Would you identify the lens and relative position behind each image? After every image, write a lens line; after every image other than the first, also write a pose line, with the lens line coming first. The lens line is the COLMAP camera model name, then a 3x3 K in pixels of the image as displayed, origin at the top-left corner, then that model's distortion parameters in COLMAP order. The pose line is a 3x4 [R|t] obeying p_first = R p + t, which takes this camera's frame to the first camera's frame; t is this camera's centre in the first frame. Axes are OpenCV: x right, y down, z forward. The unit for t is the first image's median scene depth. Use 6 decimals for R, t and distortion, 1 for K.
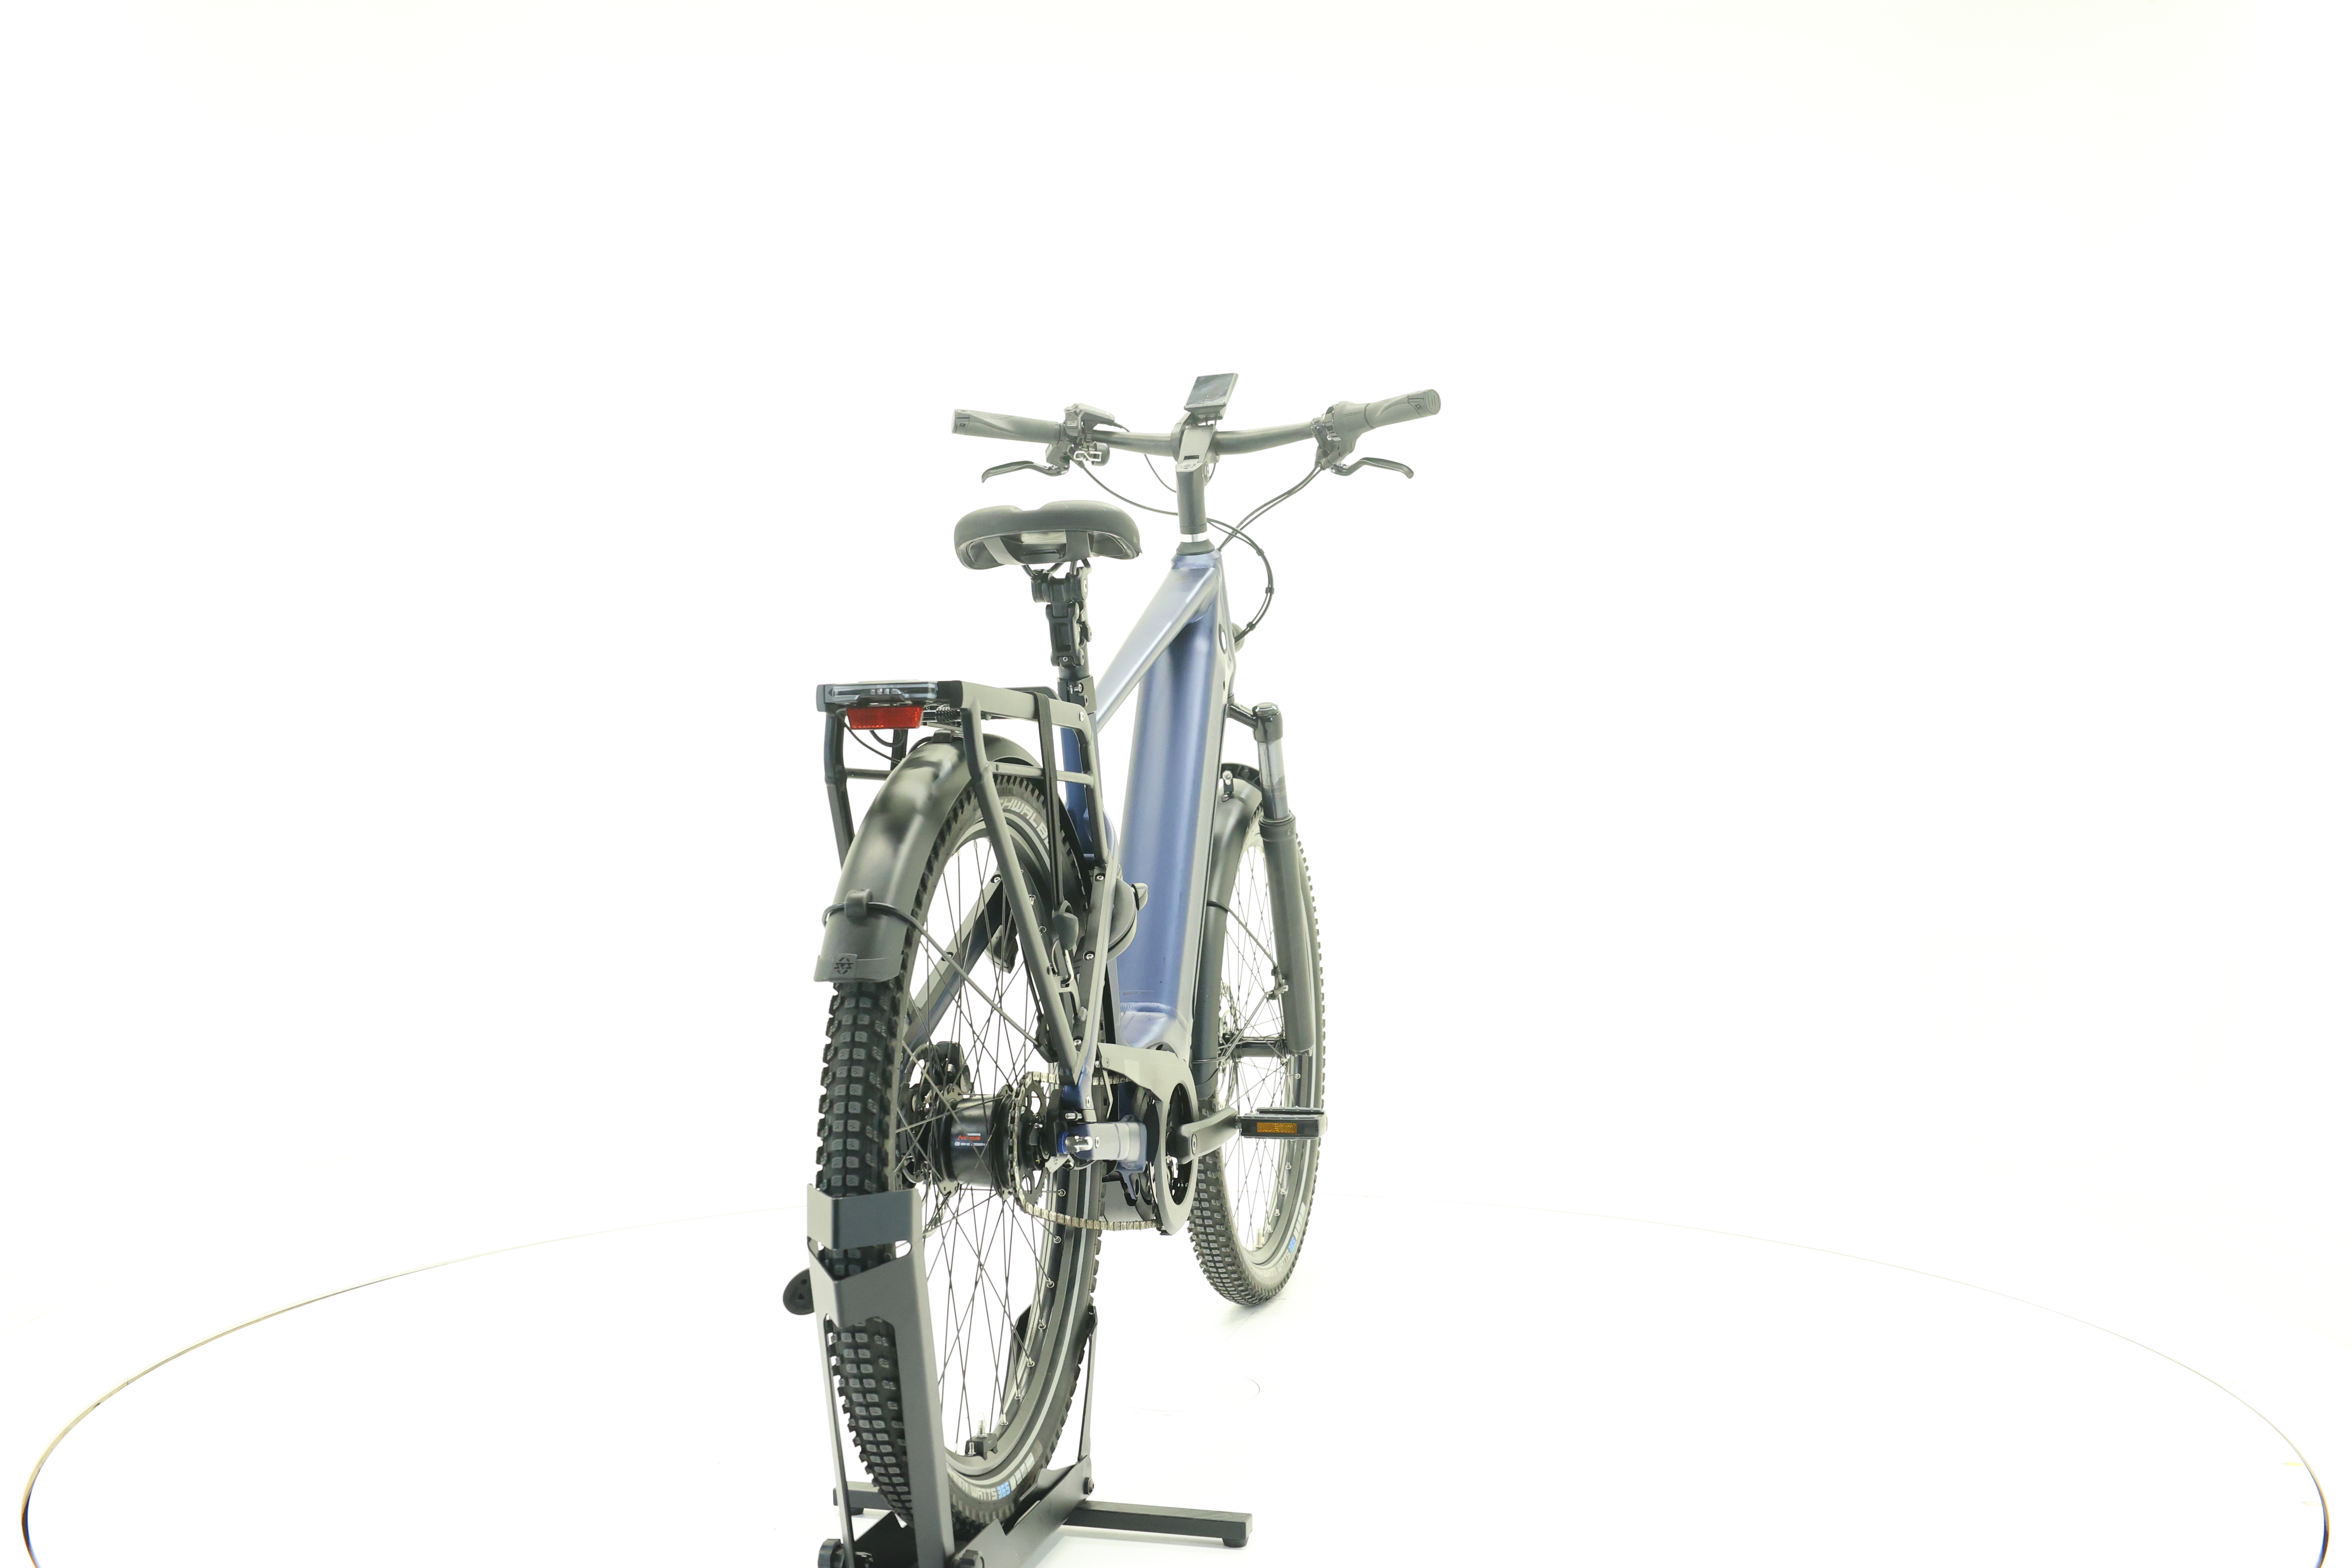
lens RADIAL K [[2480.9, 0, 1177.2], [0, 2480.9, 734.6], [0, 0, 1]] dist [-0.007063, 0.014351]
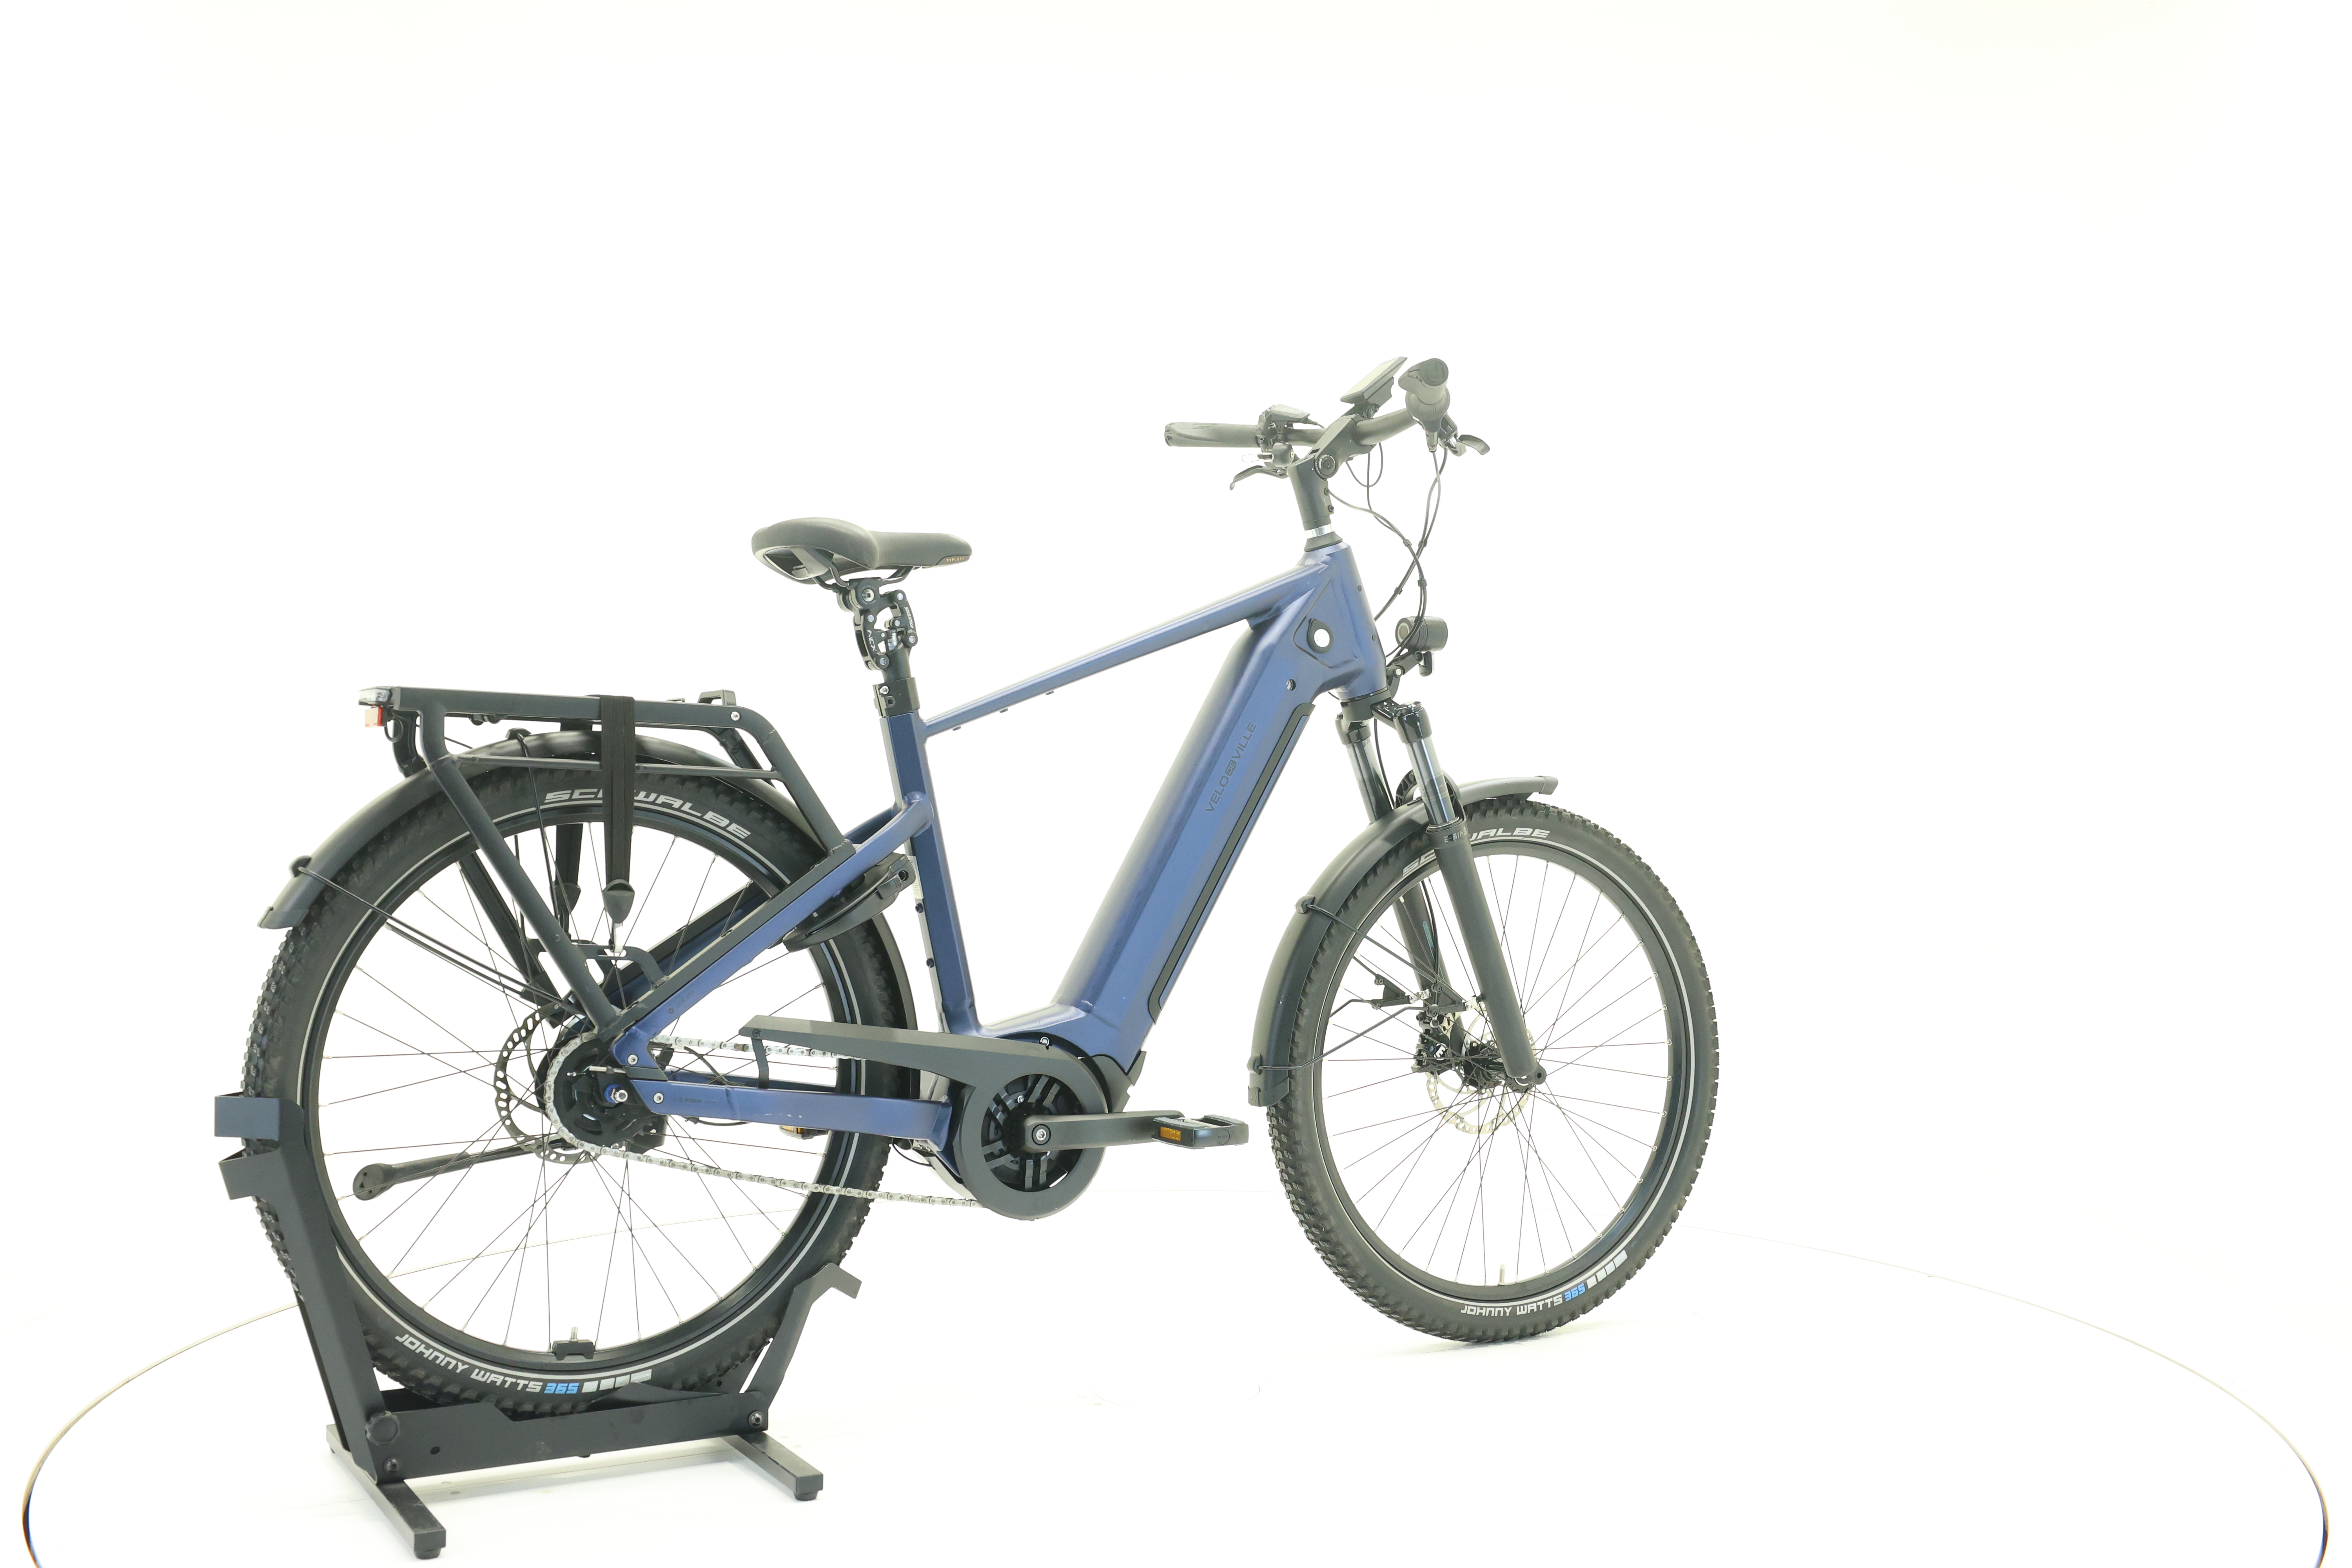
lens RADIAL K [[2480.9, 0, 1177.2], [0, 2480.9, 734.6], [0, 0, 1]] dist [-0.007063, 0.014351]
pose [[0.692848, -0.000078, -0.721084, 0.669972], [-0.002291, 0.999995, -0.002308, 0.002171], [0.721080, 0.003251, 0.692844, 0.284741]]
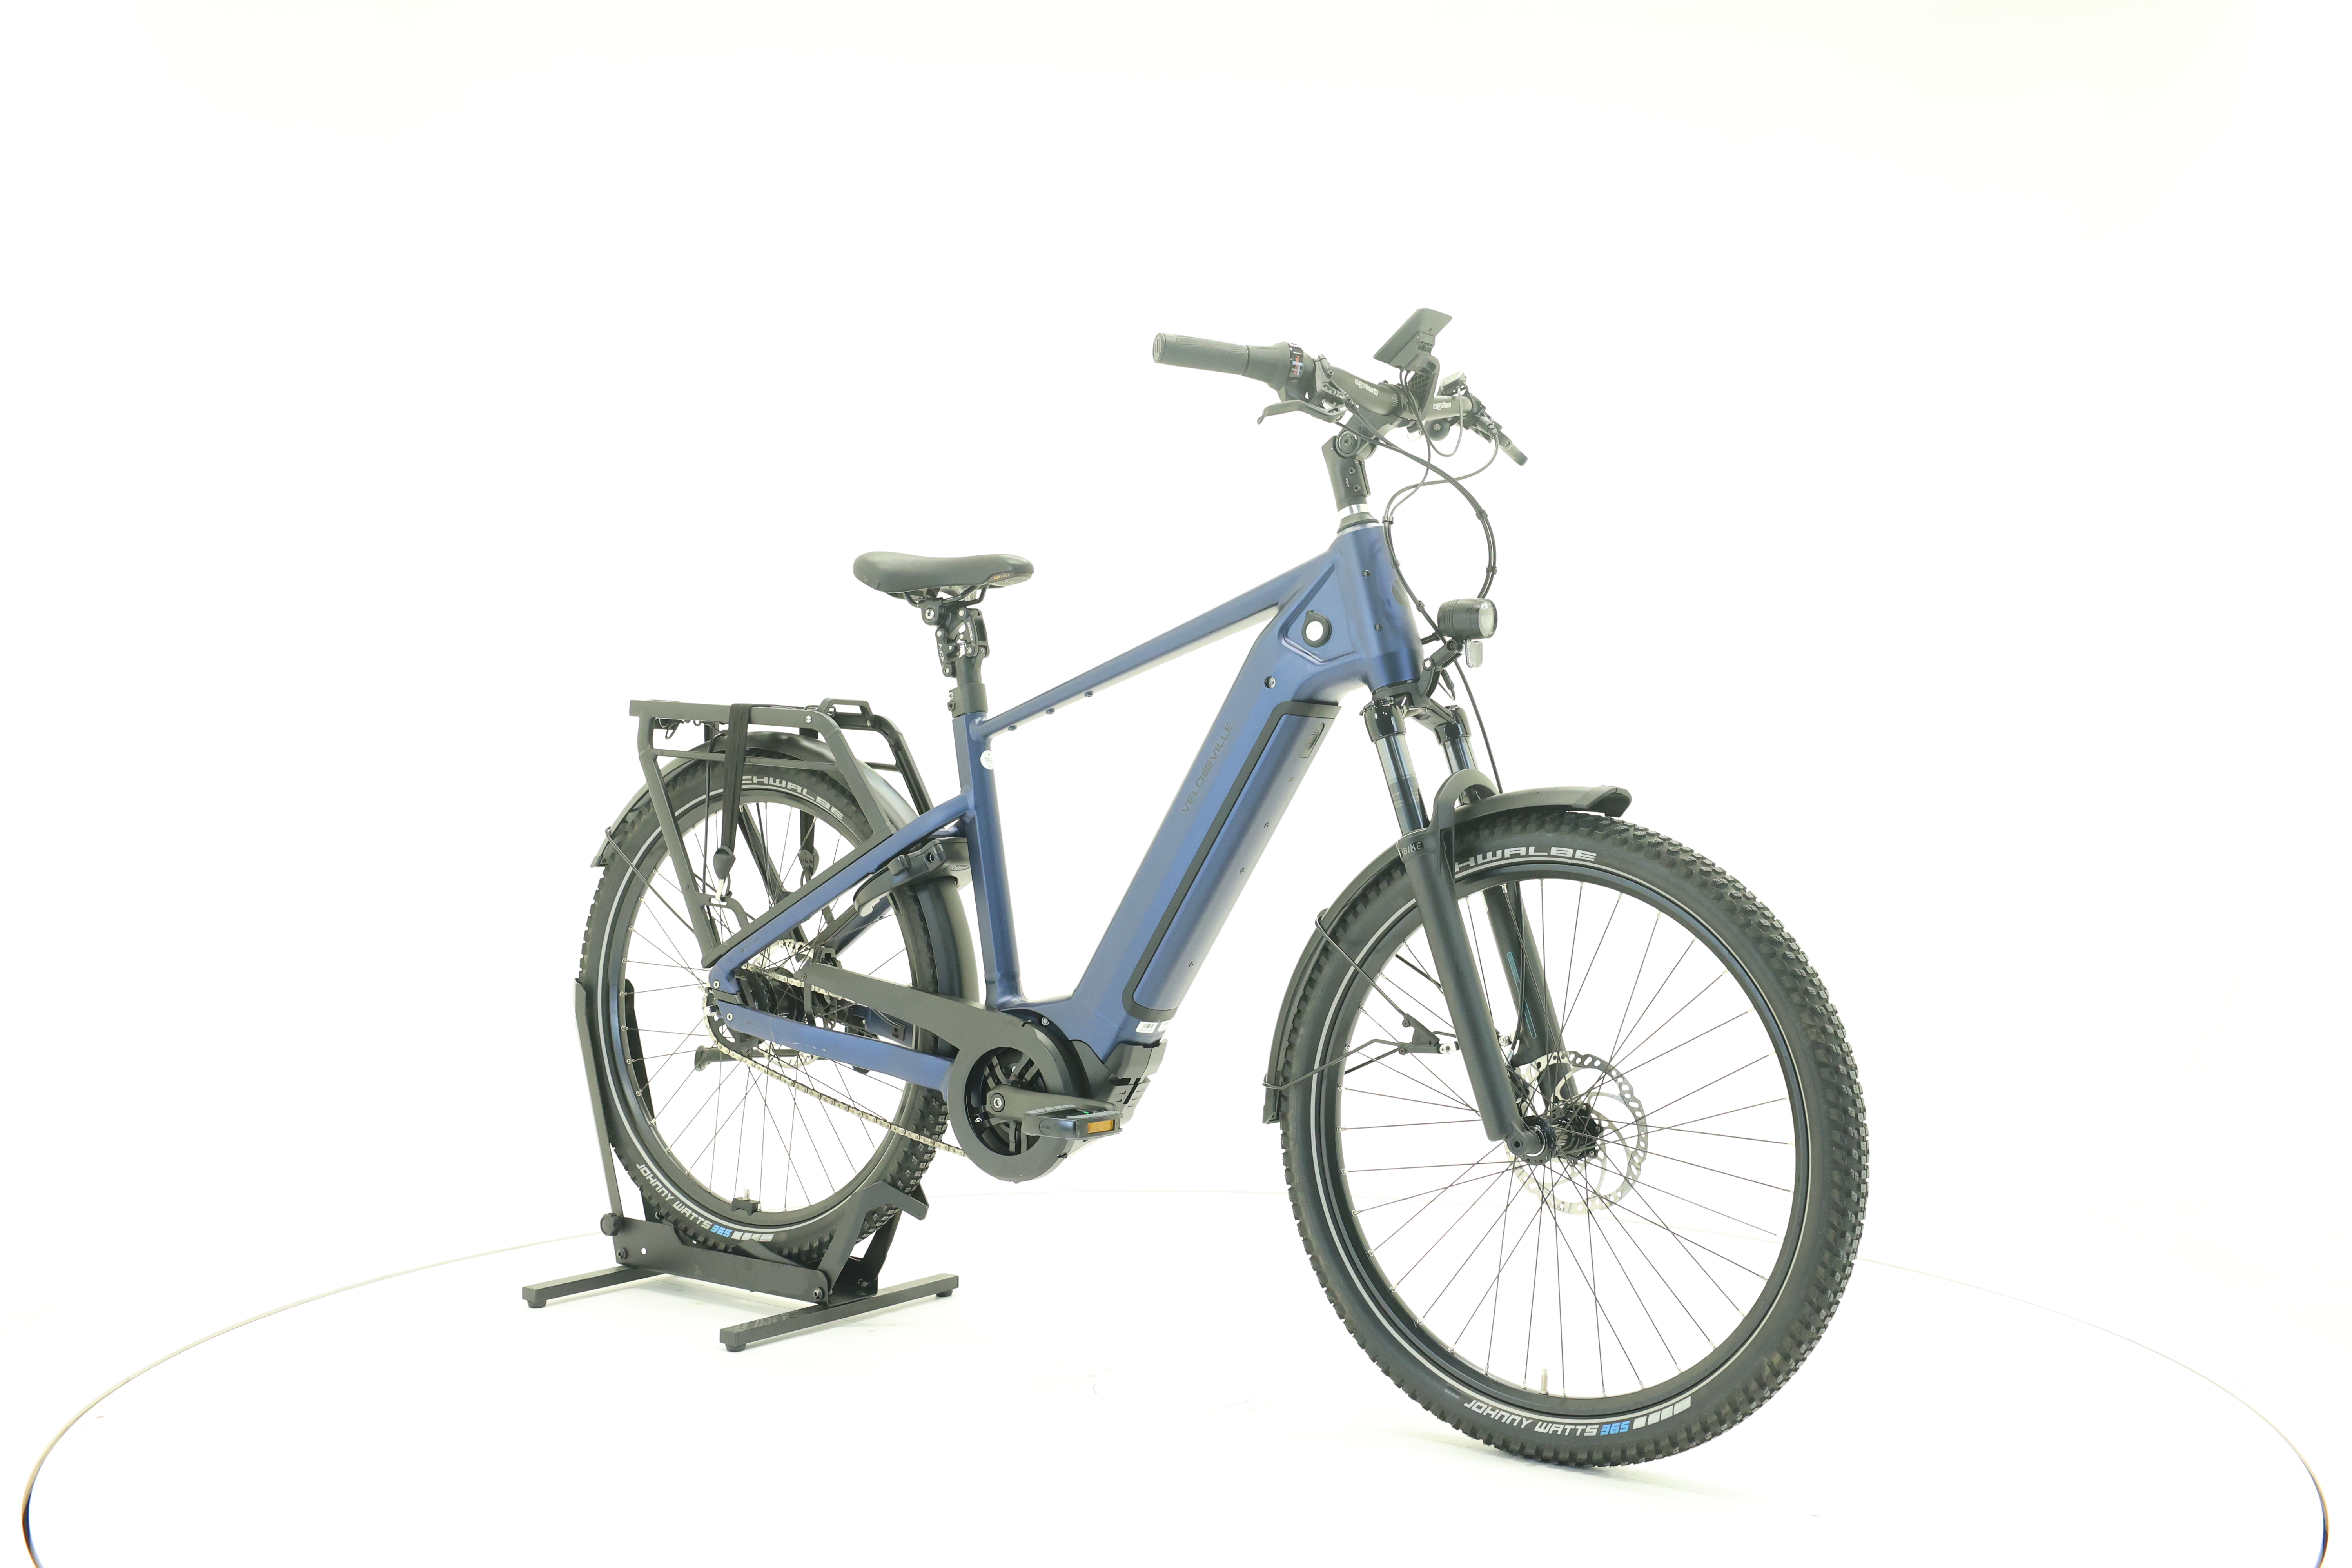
lens RADIAL K [[2480.9, 0, 1177.2], [0, 2480.9, 734.6], [0, 0, 1]] dist [-0.007063, 0.014351]
pose [[-0.373745, -0.003965, -0.927523, 0.861488], [-0.005706, 0.999982, -0.001976, 0.001934], [0.927514, 0.004554, -0.373761, 1.274646]]
